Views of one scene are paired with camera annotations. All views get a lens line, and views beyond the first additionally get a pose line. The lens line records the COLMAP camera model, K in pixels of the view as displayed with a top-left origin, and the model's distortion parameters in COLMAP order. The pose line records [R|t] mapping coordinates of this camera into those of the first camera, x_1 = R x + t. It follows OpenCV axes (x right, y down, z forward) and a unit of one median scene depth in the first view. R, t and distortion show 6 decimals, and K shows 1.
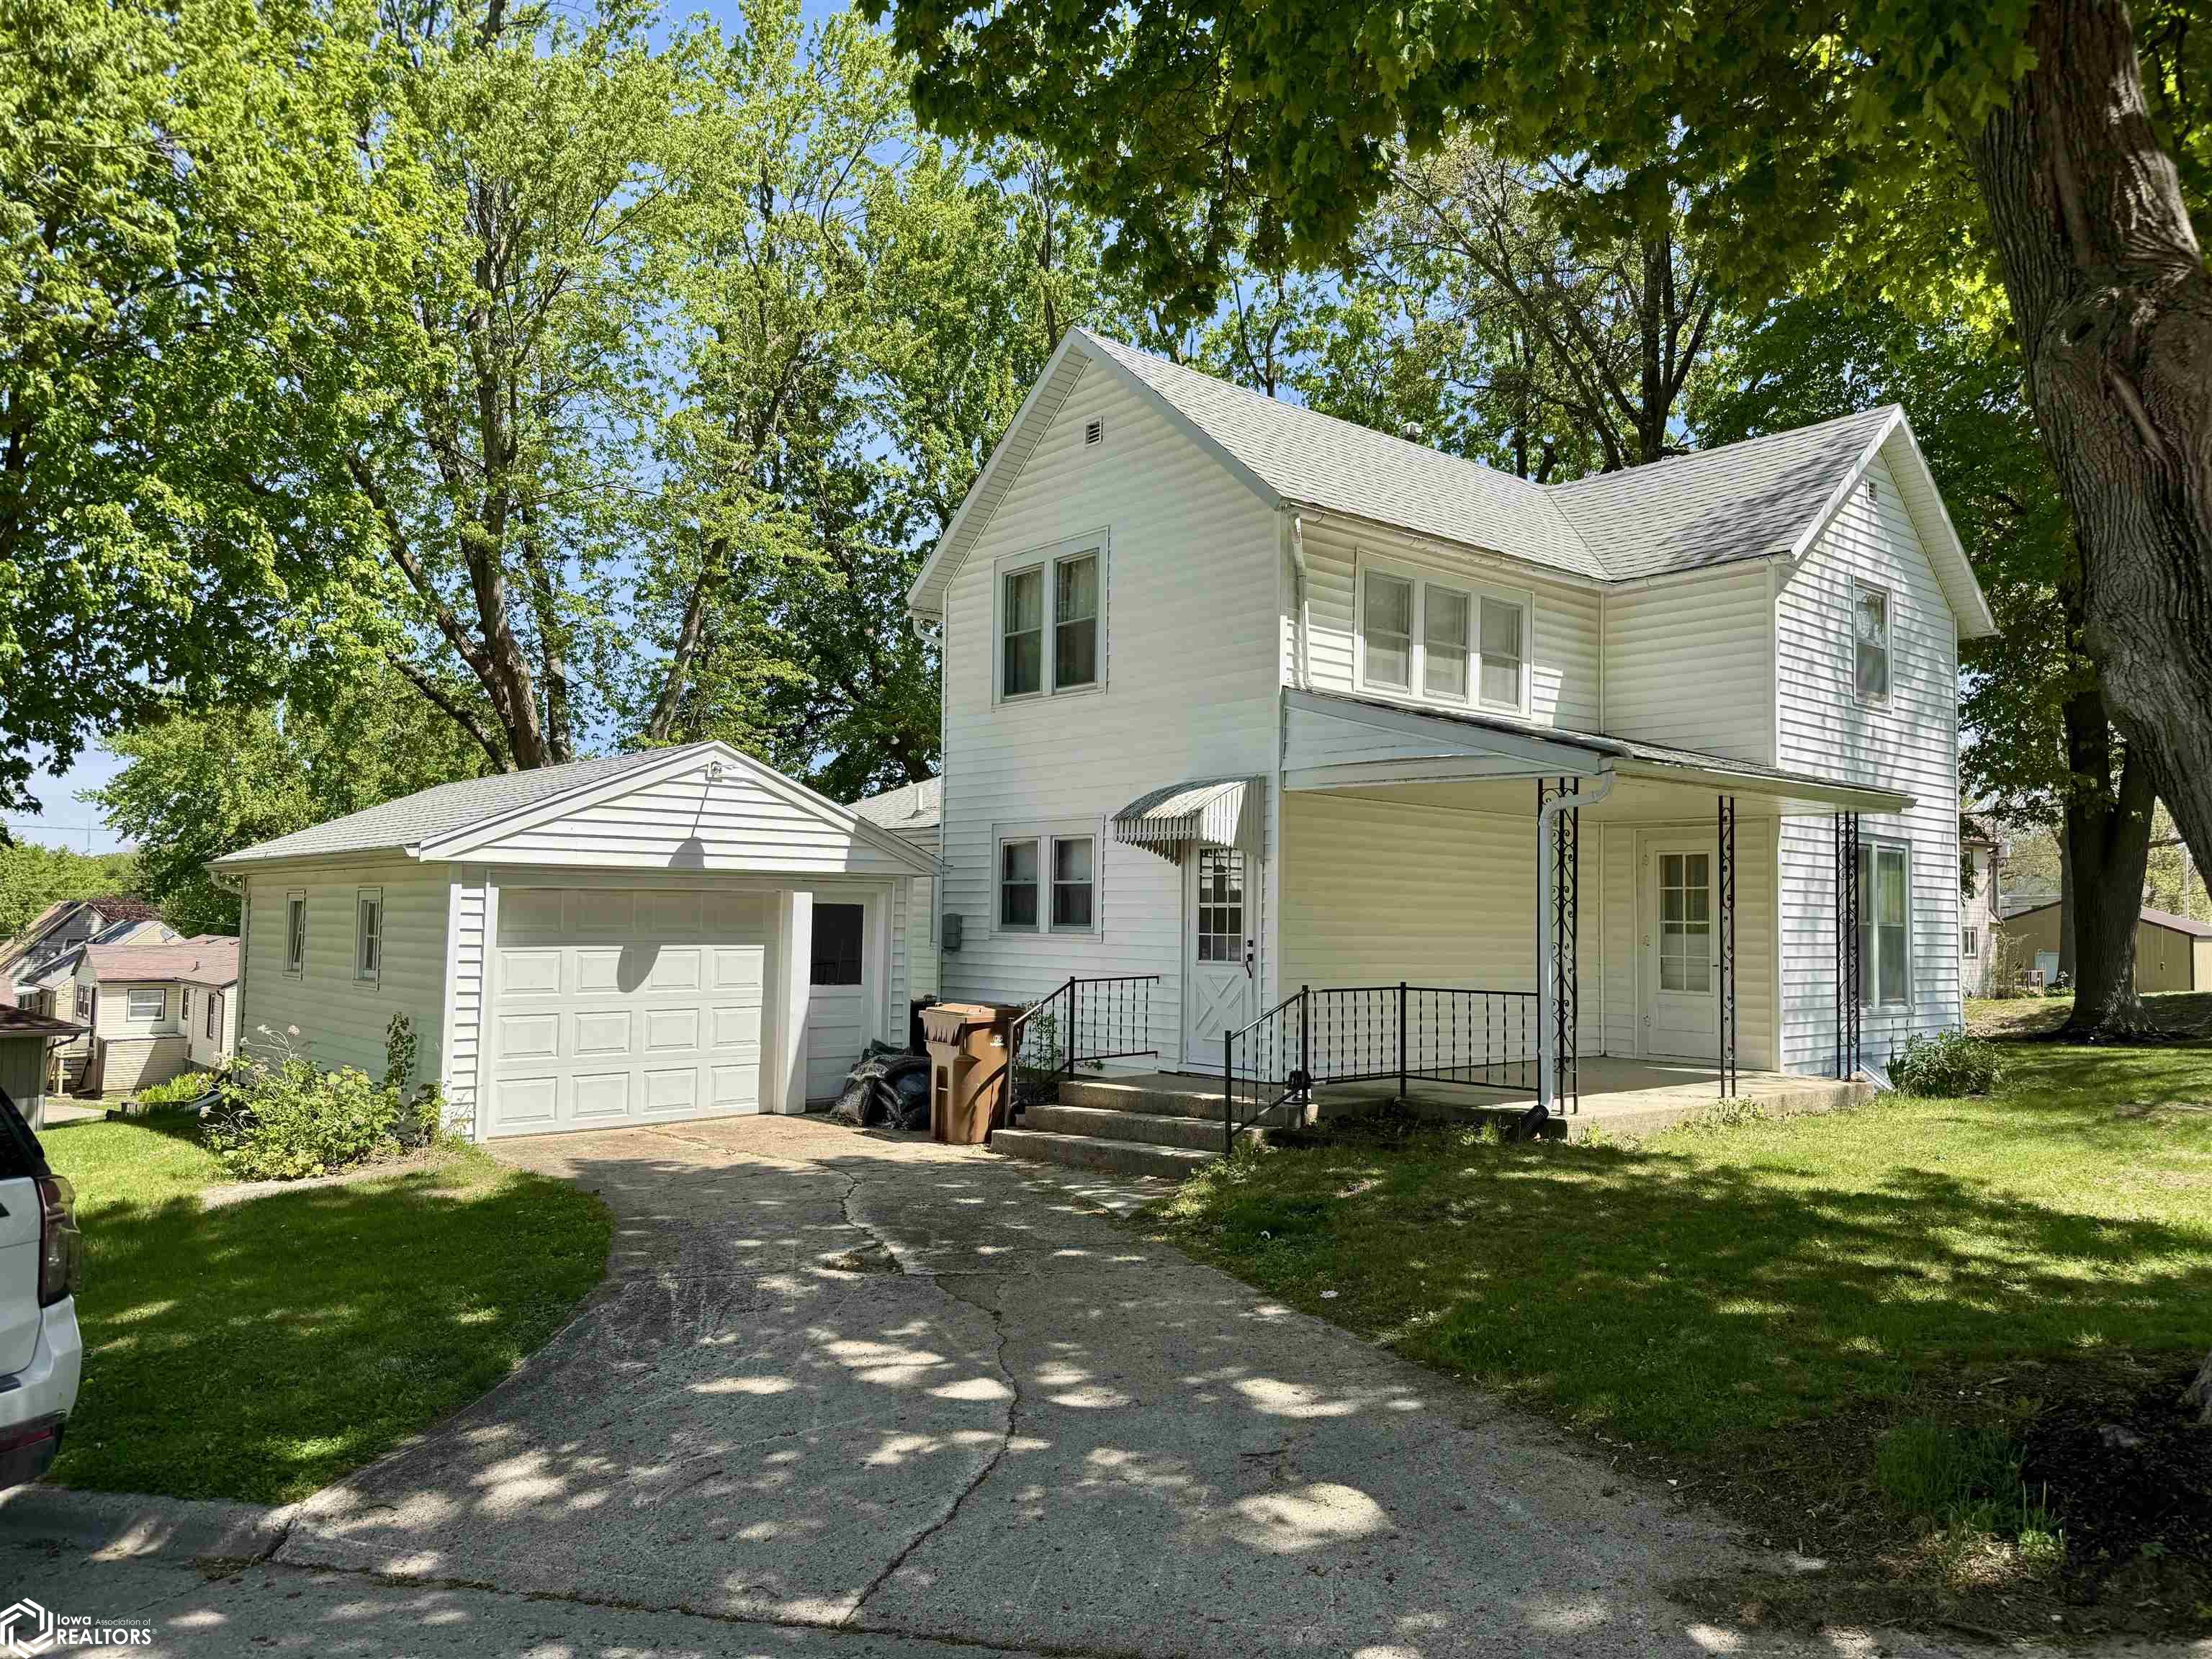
lens RADIAL K [[1522.8, 0, 1106.0], [0, 1522.8, 829.5], [0, 0, 1]] dist [0.158795, -0.236024]
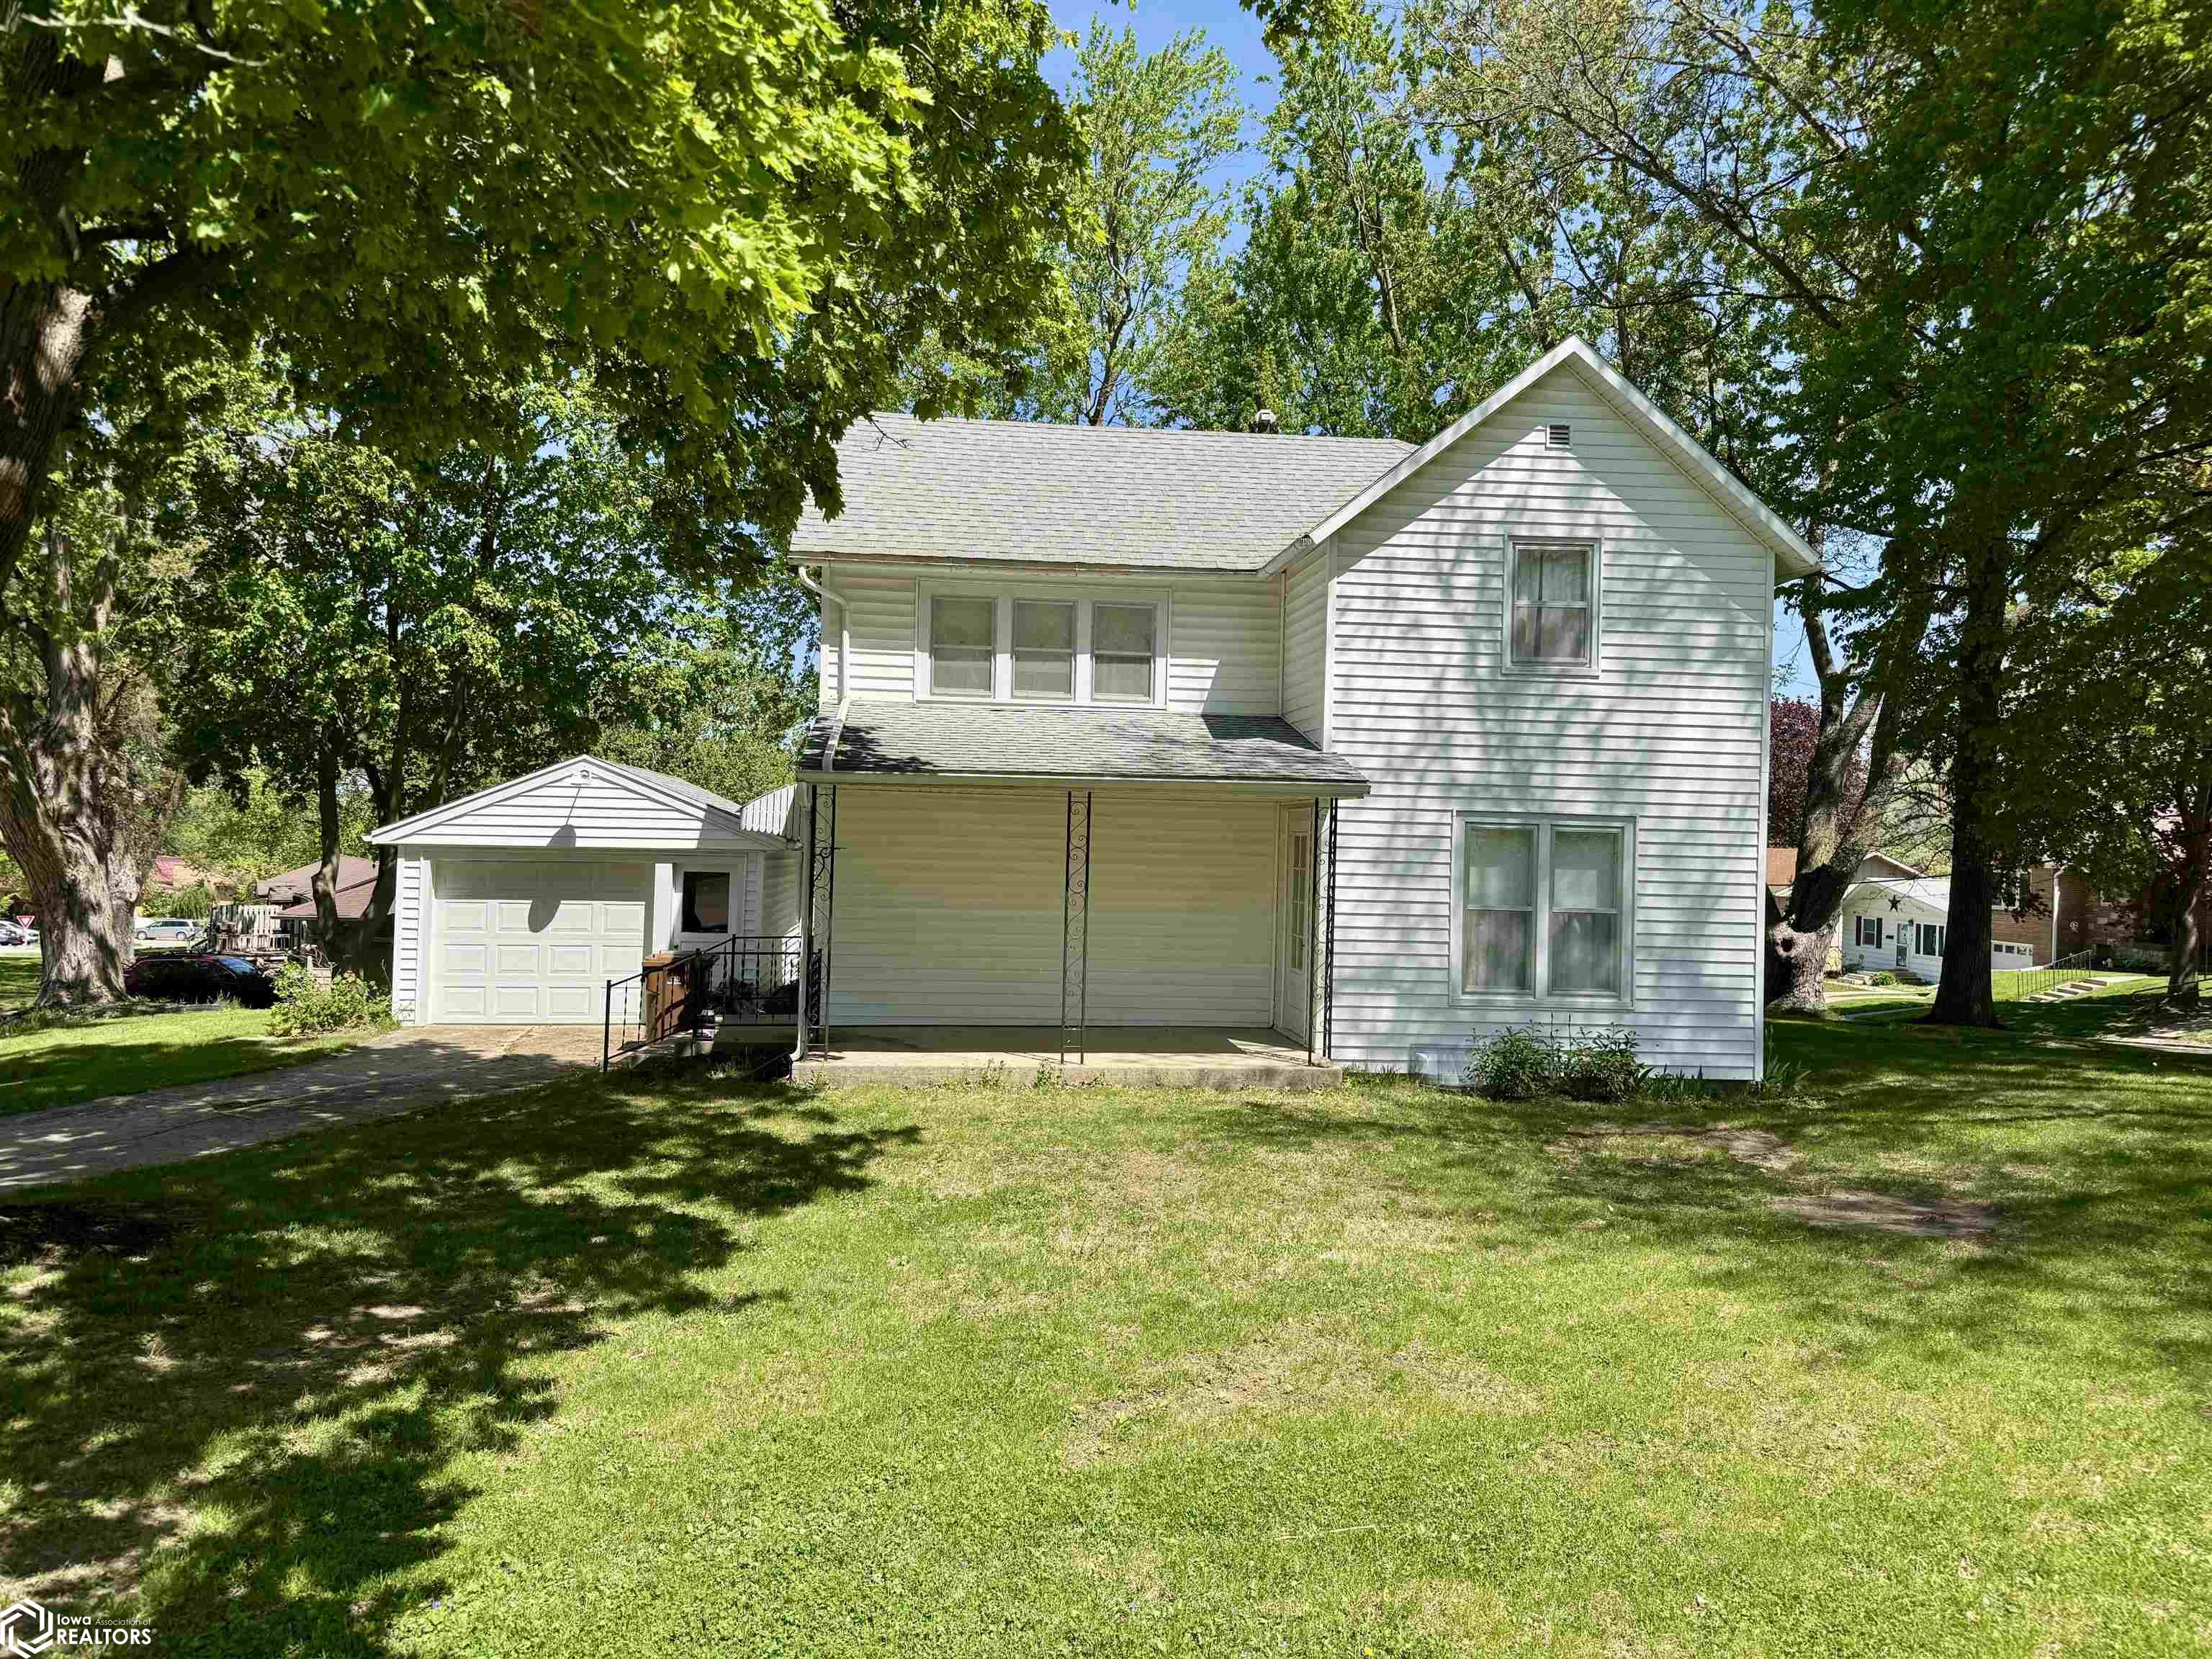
lens RADIAL K [[1522.8, 0, 1106.0], [0, 1522.8, 829.5], [0, 0, 1]] dist [0.158795, -0.236024]
pose [[0.830765, -0.001626, -0.556621, 0.919487], [0.021000, 0.999375, 0.028423, -0.020283], [0.556227, -0.035302, 0.830280, 0.096494]]
